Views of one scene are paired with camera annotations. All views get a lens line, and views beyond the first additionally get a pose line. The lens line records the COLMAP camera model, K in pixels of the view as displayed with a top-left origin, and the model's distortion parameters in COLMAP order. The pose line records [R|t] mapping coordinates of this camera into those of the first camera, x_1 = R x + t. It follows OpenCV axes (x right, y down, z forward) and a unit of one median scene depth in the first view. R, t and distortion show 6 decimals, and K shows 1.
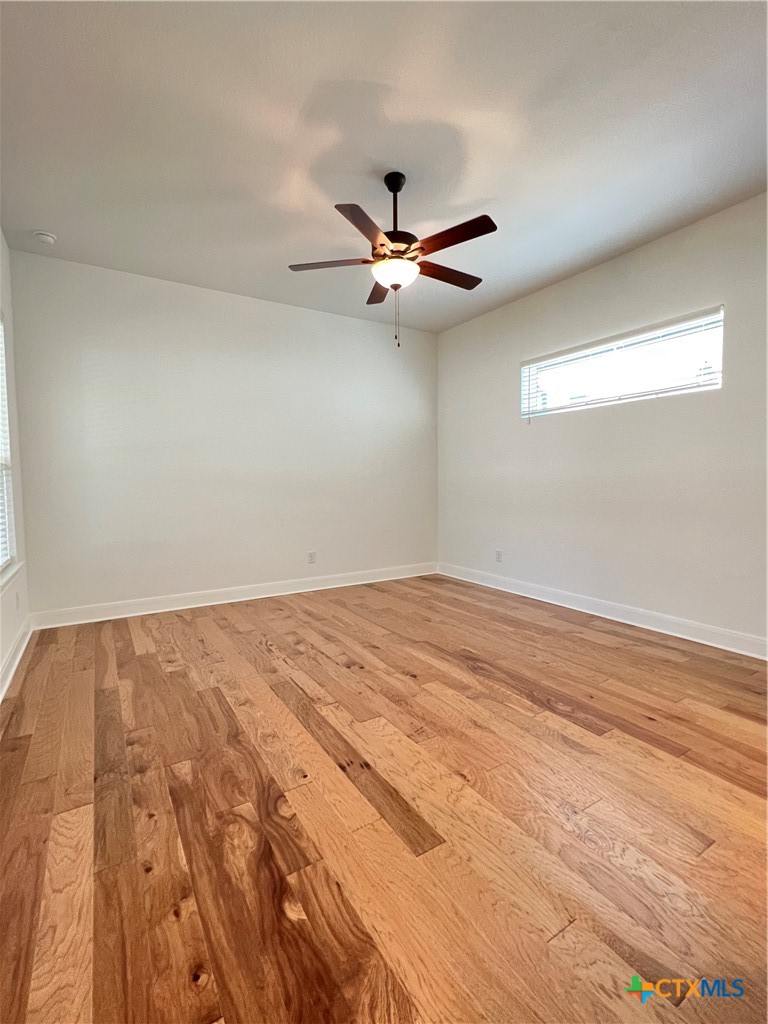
lens RADIAL K [[461.4, 0, 384.0], [0, 461.4, 512.0], [0, 0, 1]] dist [0.001307, 0.001052]
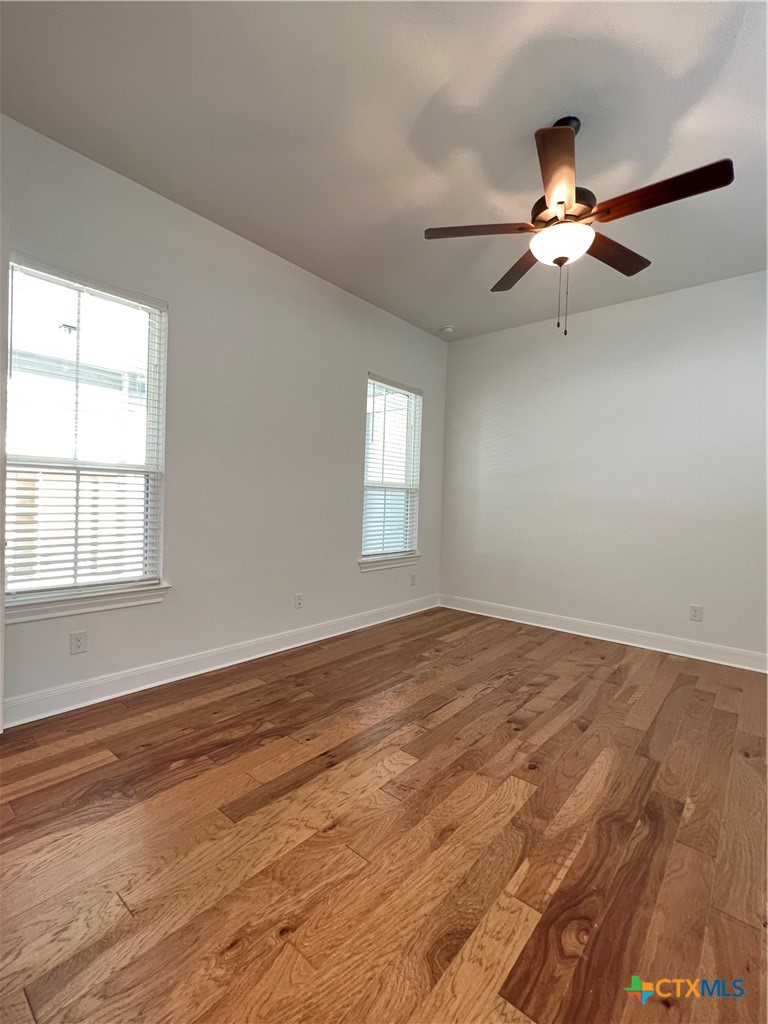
lens RADIAL K [[461.4, 0, 384.0], [0, 461.4, 512.0], [0, 0, 1]] dist [0.001307, 0.001052]
pose [[0.309781, 0.043162, -0.949828, 0.722116], [-0.096160, 0.995269, 0.013865, -0.047019], [0.945933, 0.087040, 0.312466, 0.527312]]
